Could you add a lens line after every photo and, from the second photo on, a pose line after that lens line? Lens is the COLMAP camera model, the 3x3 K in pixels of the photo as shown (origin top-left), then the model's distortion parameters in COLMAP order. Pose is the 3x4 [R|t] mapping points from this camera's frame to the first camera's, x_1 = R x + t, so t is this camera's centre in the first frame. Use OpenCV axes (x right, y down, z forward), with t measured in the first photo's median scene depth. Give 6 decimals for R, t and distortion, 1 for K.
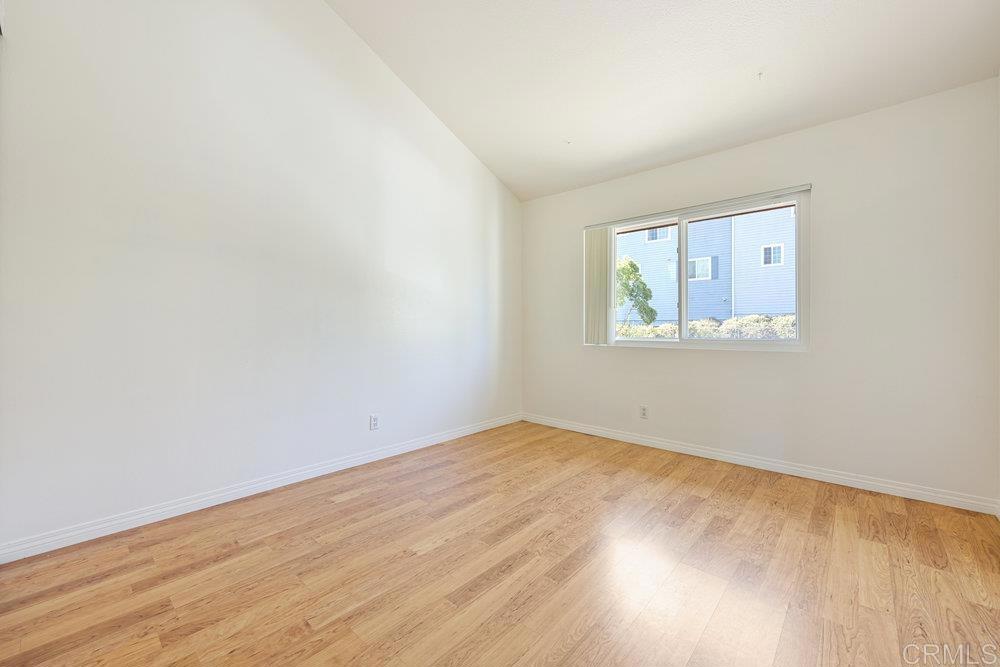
lens RADIAL K [[400.2, 0, 500.5], [0, 400.2, 329.3], [0, 0, 1]] dist [-0.001673, -0.000168]
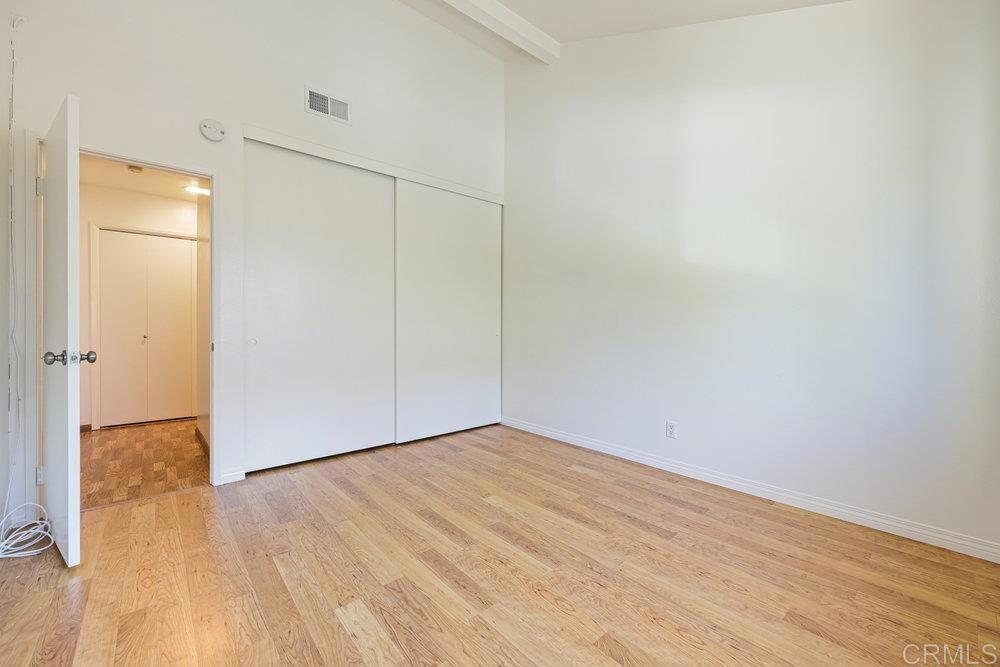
lens RADIAL K [[400.2, 0, 499.9], [0, 400.2, 328.8], [0, 0, 1]] dist [-0.001673, -0.000168]
pose [[-0.129963, 0.004370, -0.991509, 0.821101], [-0.007522, 0.999957, 0.005393, -0.003577], [0.991490, 0.008159, -0.129925, 0.916398]]
